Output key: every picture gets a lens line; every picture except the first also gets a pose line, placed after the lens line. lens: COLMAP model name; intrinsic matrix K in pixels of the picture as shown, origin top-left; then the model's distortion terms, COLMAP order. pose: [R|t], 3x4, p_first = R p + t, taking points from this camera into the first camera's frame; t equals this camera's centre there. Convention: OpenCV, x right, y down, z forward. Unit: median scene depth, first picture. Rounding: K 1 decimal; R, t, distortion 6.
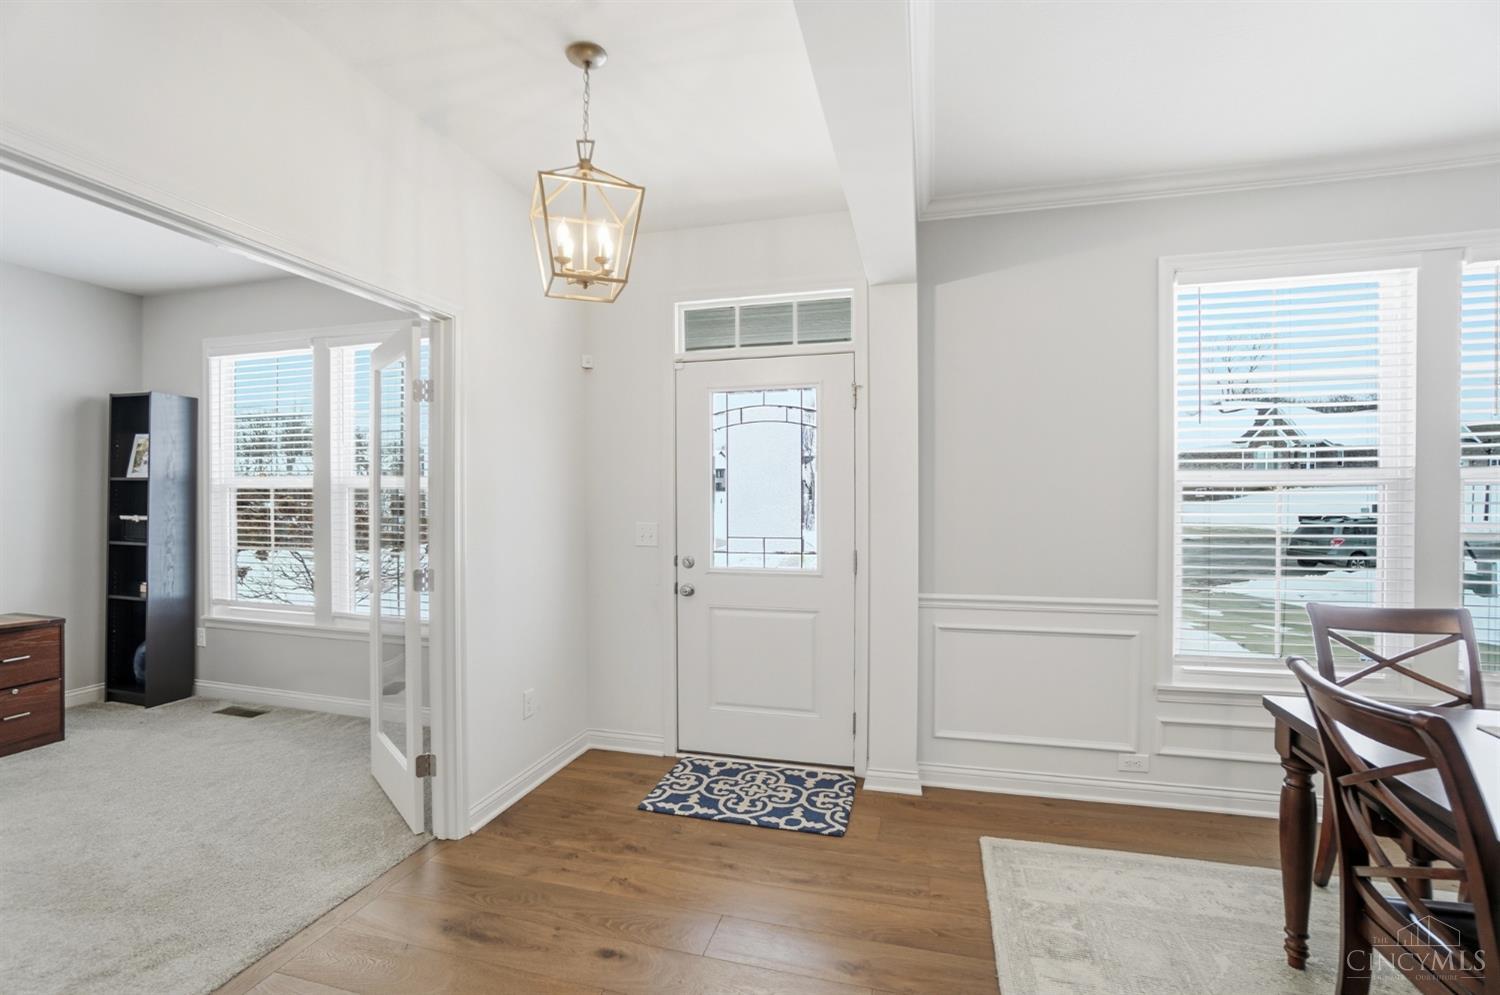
lens RADIAL K [[667.6, 0, 746.7], [0, 667.6, 504.2], [0, 0, 1]] dist [-0.067630, 0.029018]
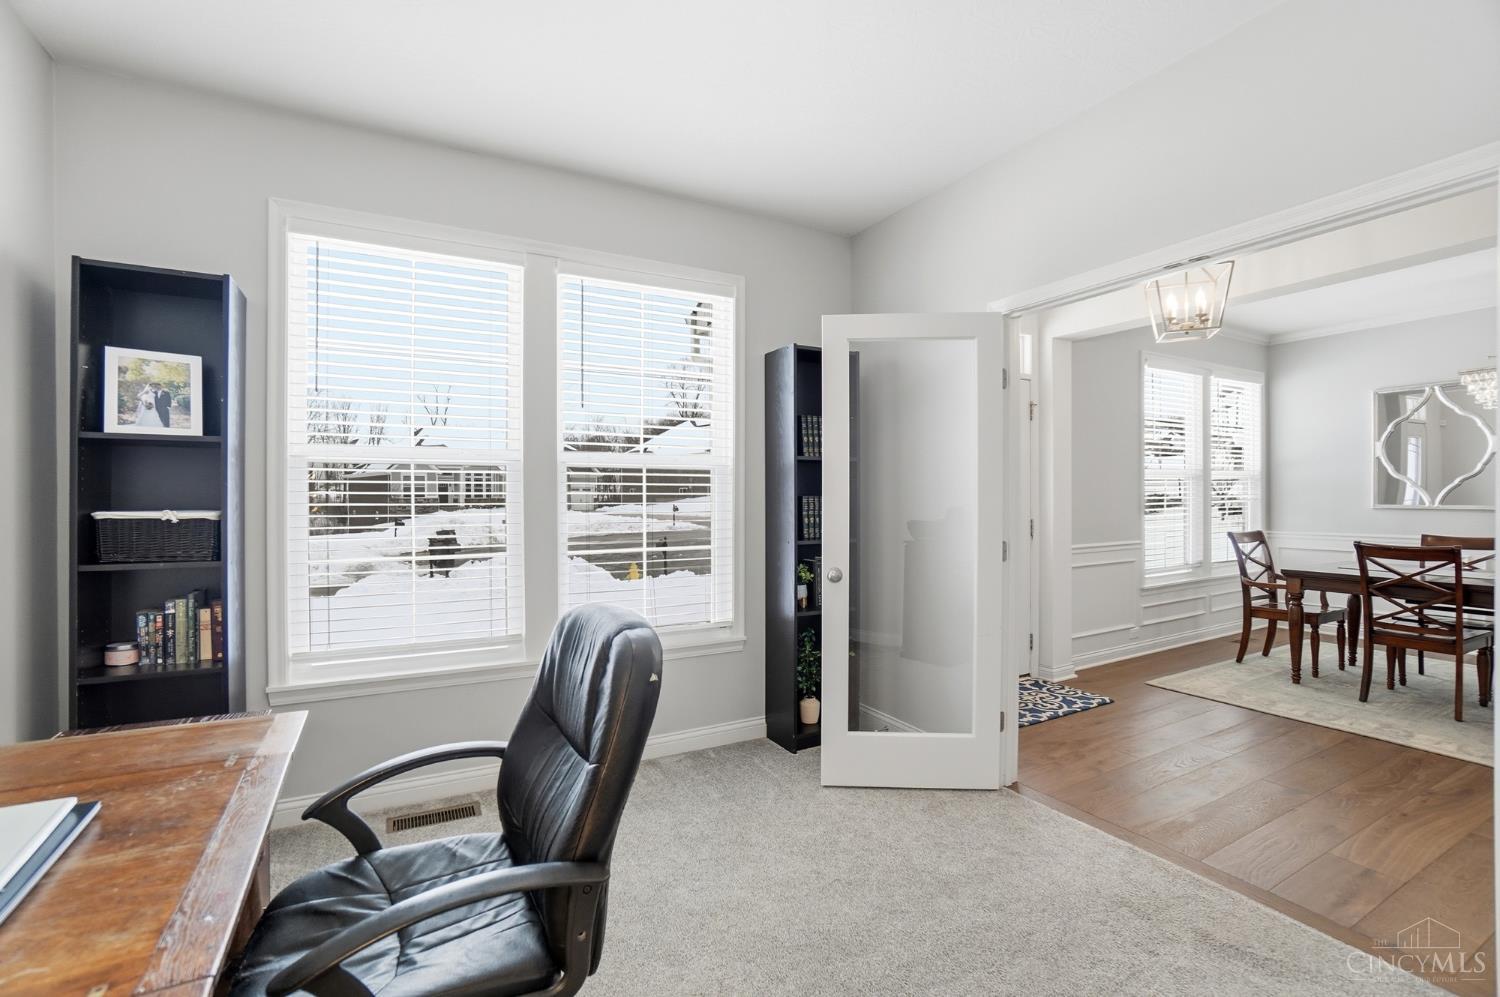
lens RADIAL K [[667.6, 0, 746.7], [0, 667.6, 505.2], [0, 0, 1]] dist [-0.067630, 0.029018]
pose [[0.716925, -0.013827, 0.697013, -1.325419], [0.014563, 0.999882, 0.004856, 0.024497], [-0.696998, 0.006670, 0.717042, 0.436055]]
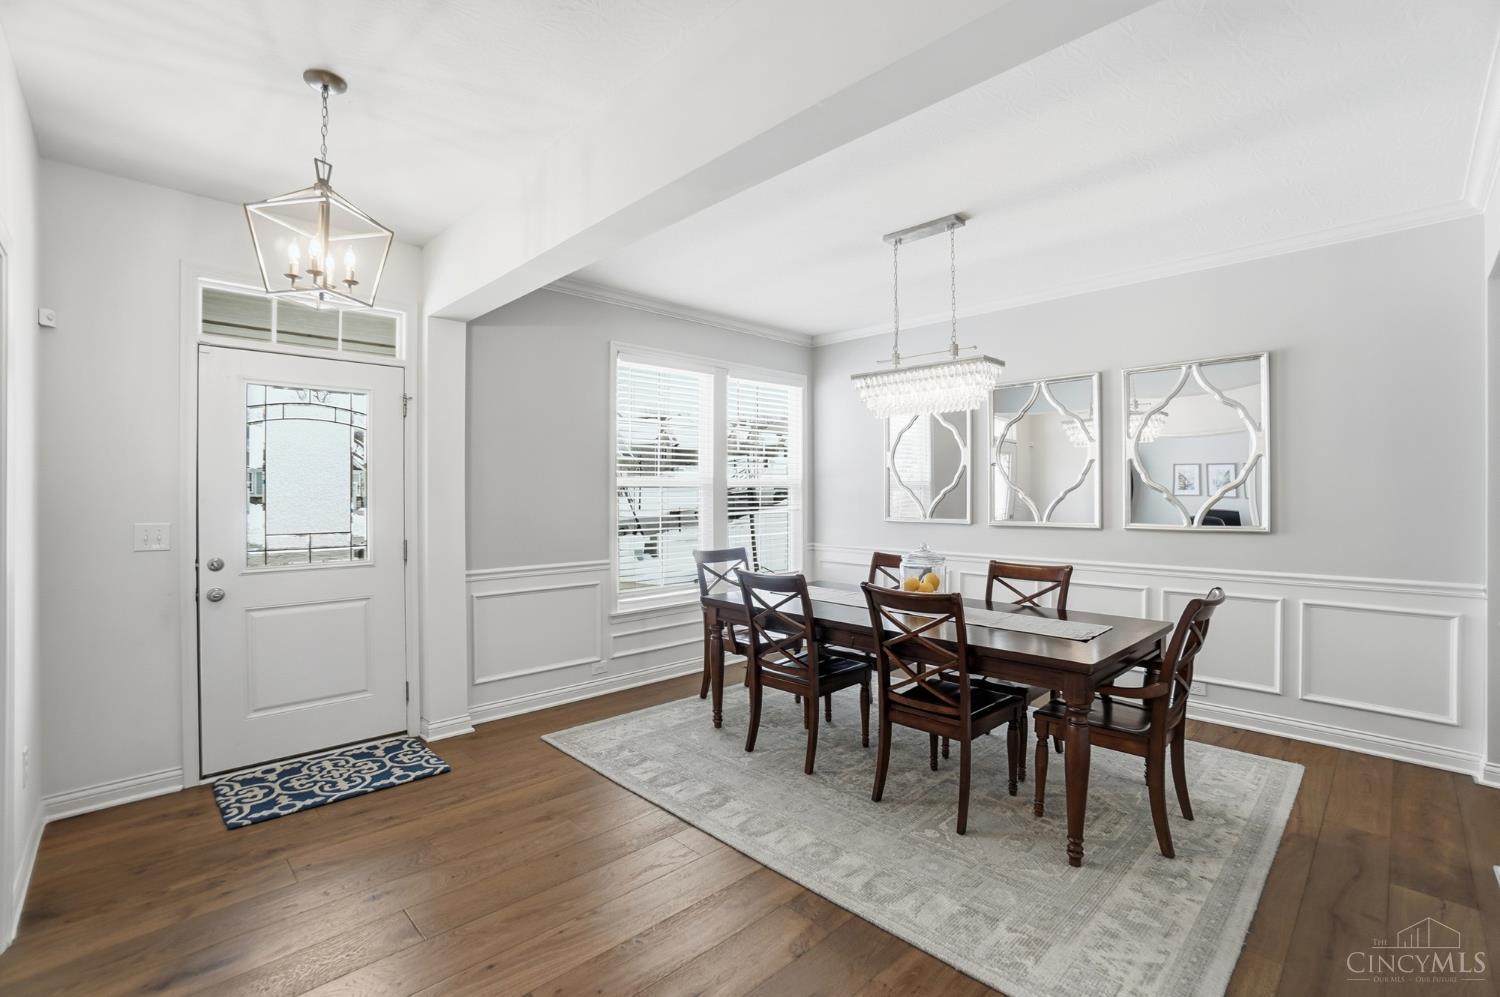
lens RADIAL K [[665.8, 0, 741.7], [0, 665.8, 497.1], [0, 0, 1]] dist [-0.064985, 0.022704]
pose [[0.514091, -0.004727, 0.857723, -0.534880], [0.009193, 0.999958, 0.000000, 0.000315], [-0.857687, 0.007885, 0.514112, -0.083703]]
